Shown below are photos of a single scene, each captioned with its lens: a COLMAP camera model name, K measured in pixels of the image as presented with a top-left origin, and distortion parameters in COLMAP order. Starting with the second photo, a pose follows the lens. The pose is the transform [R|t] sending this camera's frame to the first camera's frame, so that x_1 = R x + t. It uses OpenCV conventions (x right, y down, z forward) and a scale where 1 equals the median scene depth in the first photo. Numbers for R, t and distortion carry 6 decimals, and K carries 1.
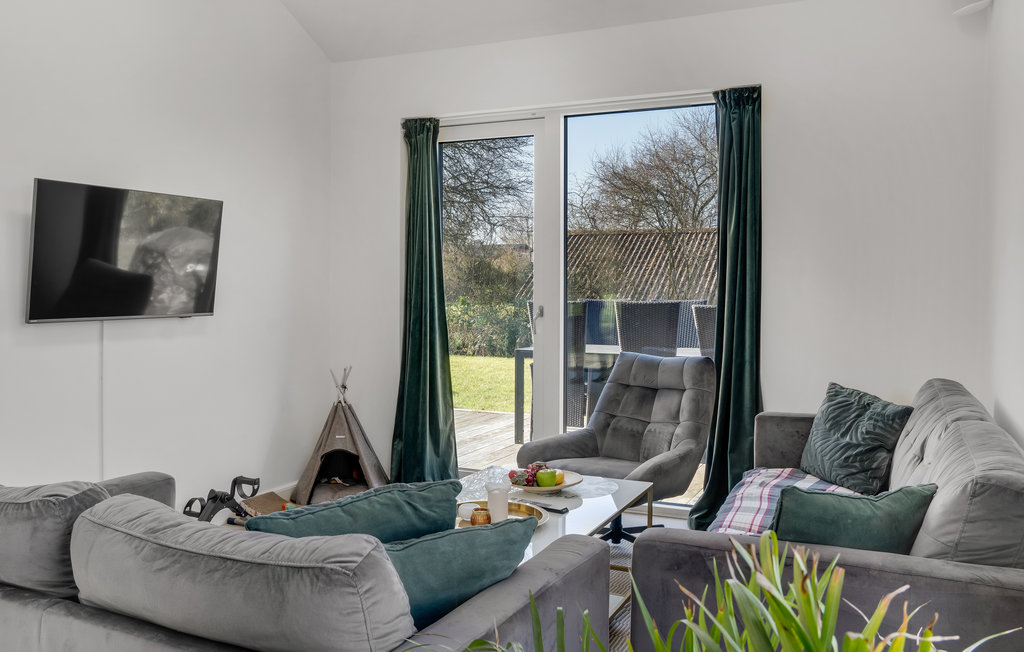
lens RADIAL K [[840.7, 0, 512.3], [0, 840.7, 324.3], [0, 0, 1]] dist [-0.001376, 0.001933]
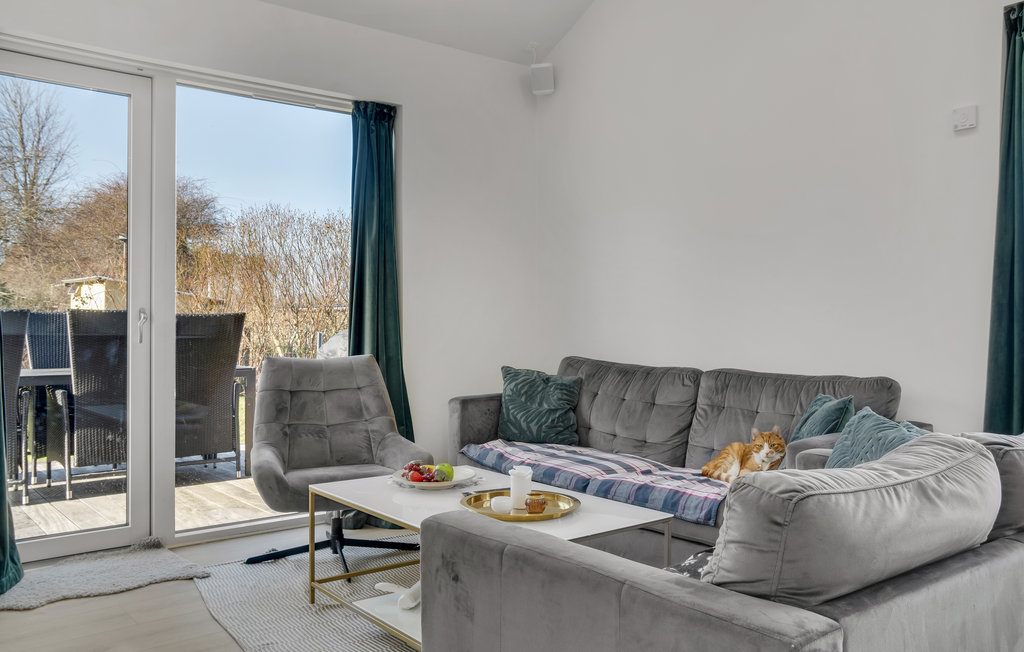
lens RADIAL K [[840.7, 0, 512.3], [0, 840.7, 325.9], [0, 0, 1]] dist [-0.001376, 0.001933]
pose [[0.455086, -0.012749, 0.890356, -0.712608], [0.041041, 0.999135, -0.006671, 0.019549], [-0.889501, 0.039578, 0.455216, 0.432042]]
